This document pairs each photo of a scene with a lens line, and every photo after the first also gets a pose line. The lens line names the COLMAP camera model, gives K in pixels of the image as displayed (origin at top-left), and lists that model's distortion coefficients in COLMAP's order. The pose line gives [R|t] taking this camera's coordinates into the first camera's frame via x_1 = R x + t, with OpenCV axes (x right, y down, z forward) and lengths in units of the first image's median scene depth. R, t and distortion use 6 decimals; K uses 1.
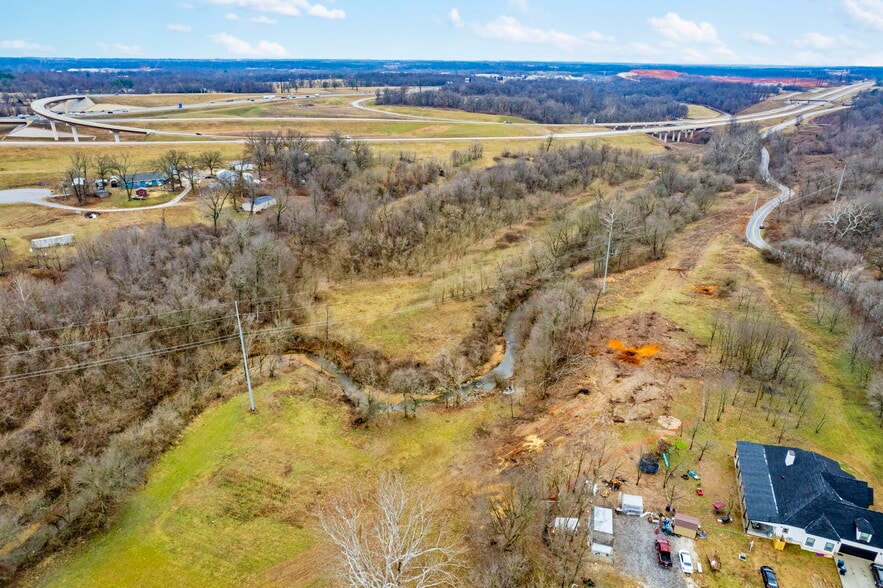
lens RADIAL K [[567.7, 0, 441.5], [0, 567.7, 294.0], [0, 0, 1]] dist [-0.076079, 0.070265]
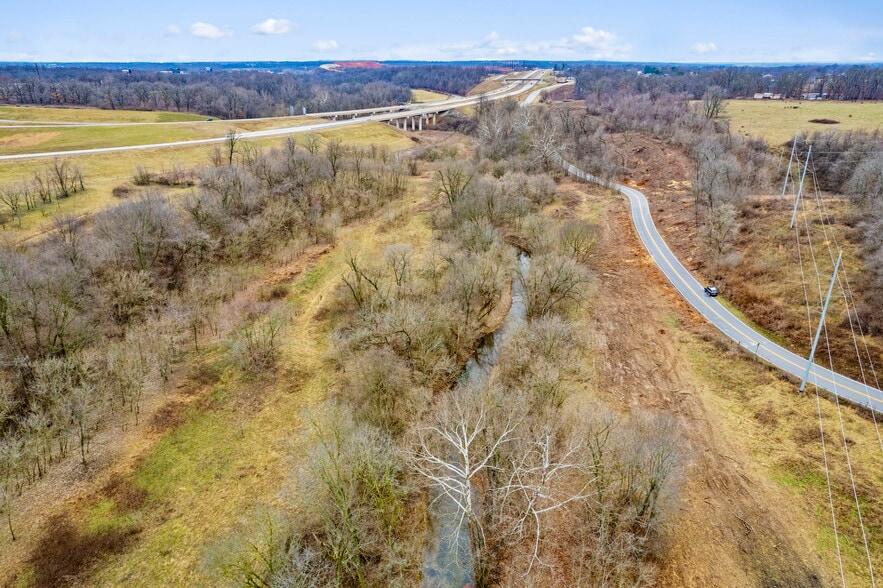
lens RADIAL K [[567.7, 0, 441.5], [0, 567.7, 294.0], [0, 0, 1]] dist [-0.076079, 0.070265]
pose [[0.883599, -0.187559, 0.429039, 0.082138], [0.187451, 0.981335, 0.042948, -0.083741], [-0.429086, 0.042475, 0.902265, 0.313519]]
